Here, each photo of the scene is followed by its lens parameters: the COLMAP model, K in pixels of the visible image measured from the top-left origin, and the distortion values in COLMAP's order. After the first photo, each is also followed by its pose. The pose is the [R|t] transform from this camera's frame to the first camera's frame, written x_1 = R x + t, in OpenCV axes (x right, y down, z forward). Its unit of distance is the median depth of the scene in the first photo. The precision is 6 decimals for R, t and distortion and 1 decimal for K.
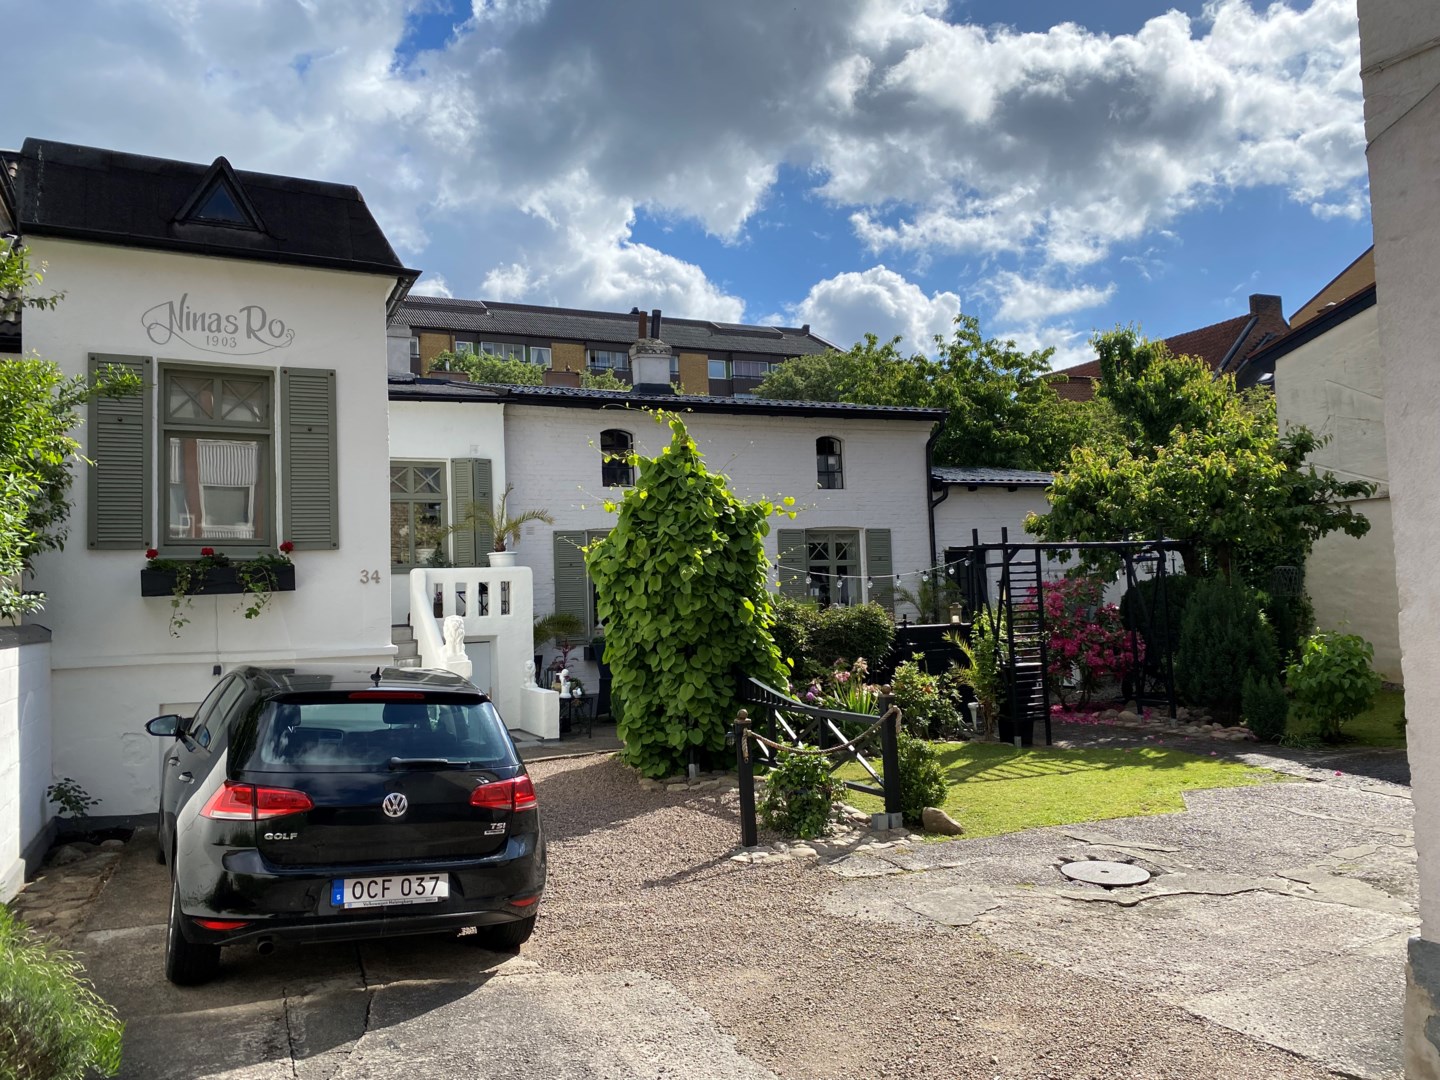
lens RADIAL K [[1021.3, 0, 720.0], [0, 1021.3, 540.0], [0, 0, 1]] dist [0.003818, -0.065797]
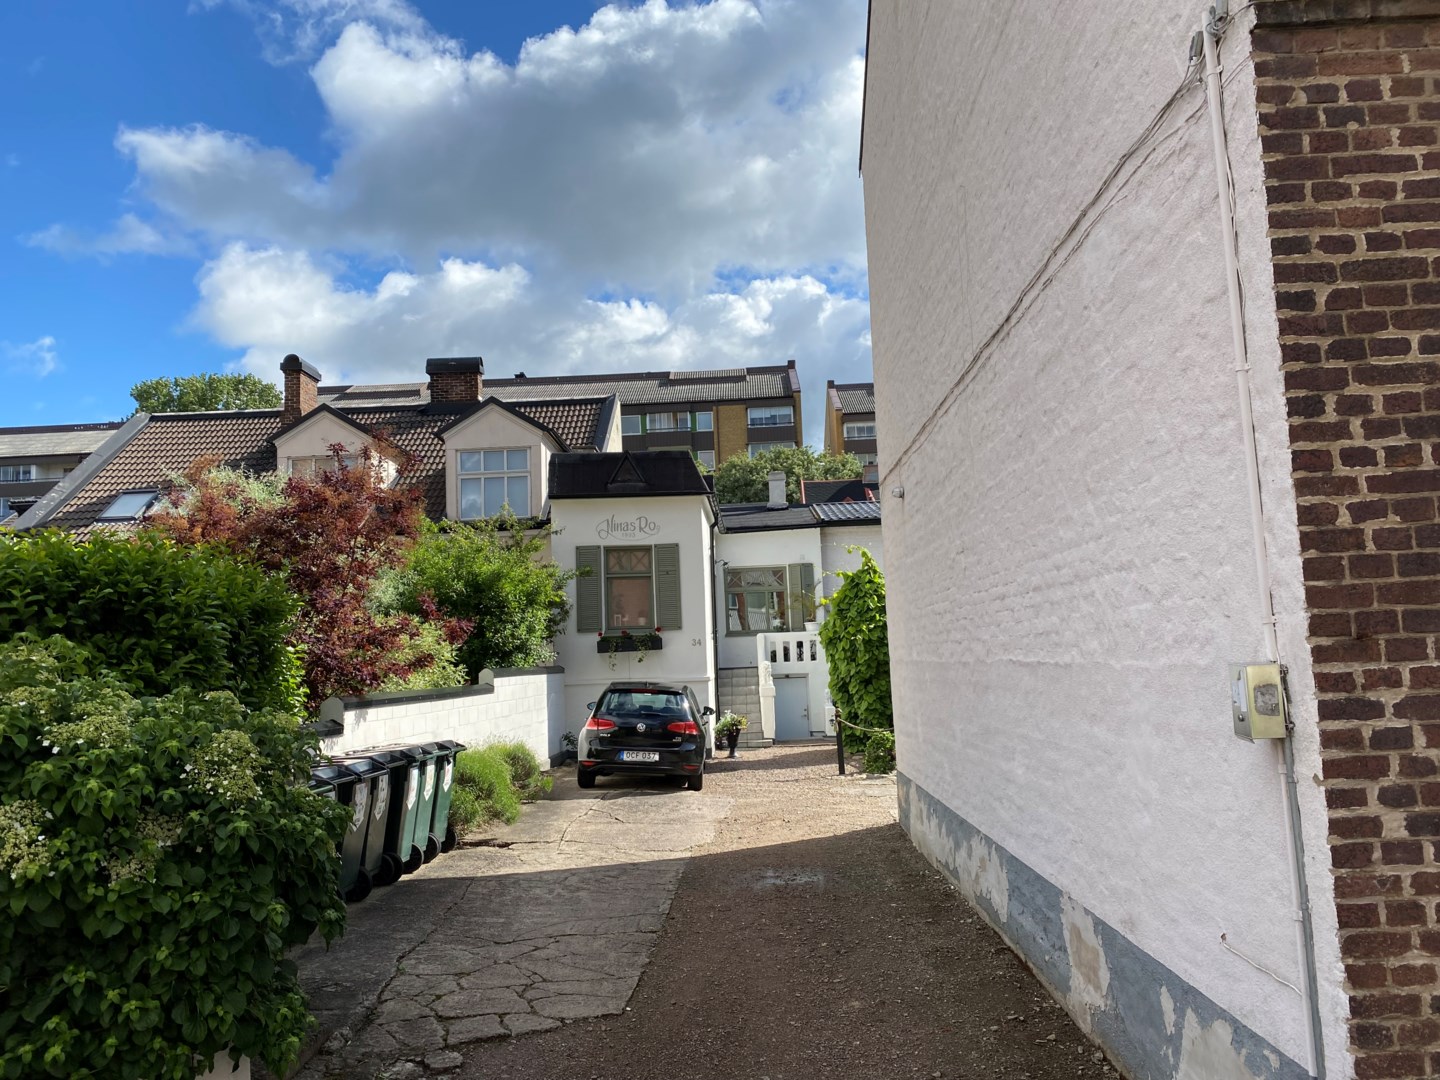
lens RADIAL K [[1021.3, 0, 720.0], [0, 1021.3, 540.0], [0, 0, 1]] dist [0.003818, -0.065797]
pose [[0.873088, -0.053049, -0.484667, 0.716457], [0.032518, 0.998186, -0.050676, -0.065260], [0.486476, 0.028484, 0.873229, -0.788763]]
